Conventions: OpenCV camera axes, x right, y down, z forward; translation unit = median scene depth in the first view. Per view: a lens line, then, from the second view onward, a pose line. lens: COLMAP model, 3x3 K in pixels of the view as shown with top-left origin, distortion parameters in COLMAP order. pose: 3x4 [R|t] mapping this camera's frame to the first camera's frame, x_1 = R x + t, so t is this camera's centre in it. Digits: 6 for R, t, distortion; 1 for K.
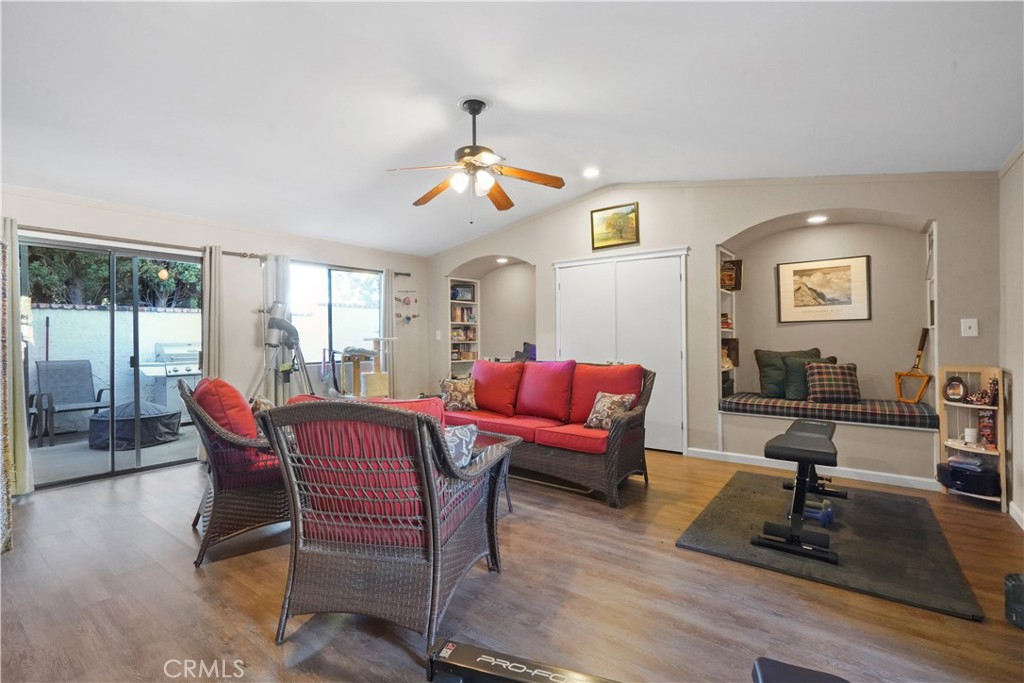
lens RADIAL K [[471.4, 0, 508.9], [0, 471.4, 337.2], [0, 0, 1]] dist [-0.011180, 0.003635]
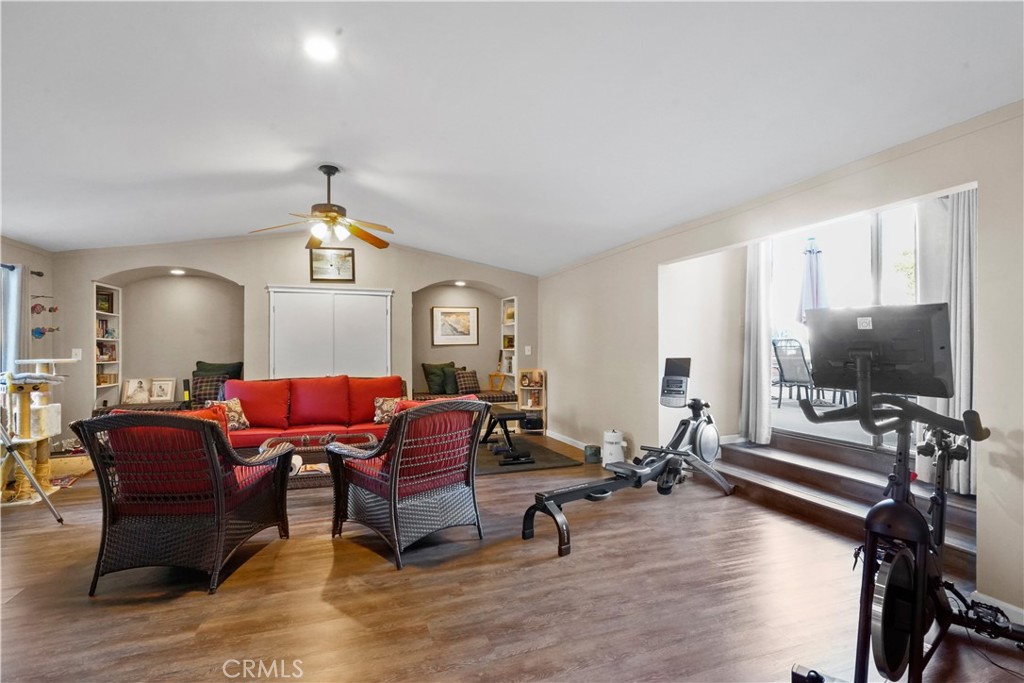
lens RADIAL K [[471.4, 0, 507.1], [0, 471.4, 347.8], [0, 0, 1]] dist [-0.011180, 0.003635]
pose [[0.543870, 0.005173, 0.839154, -0.631434], [0.000710, 0.999978, -0.006625, -0.014475], [-0.839169, 0.004198, 0.543854, -0.036882]]
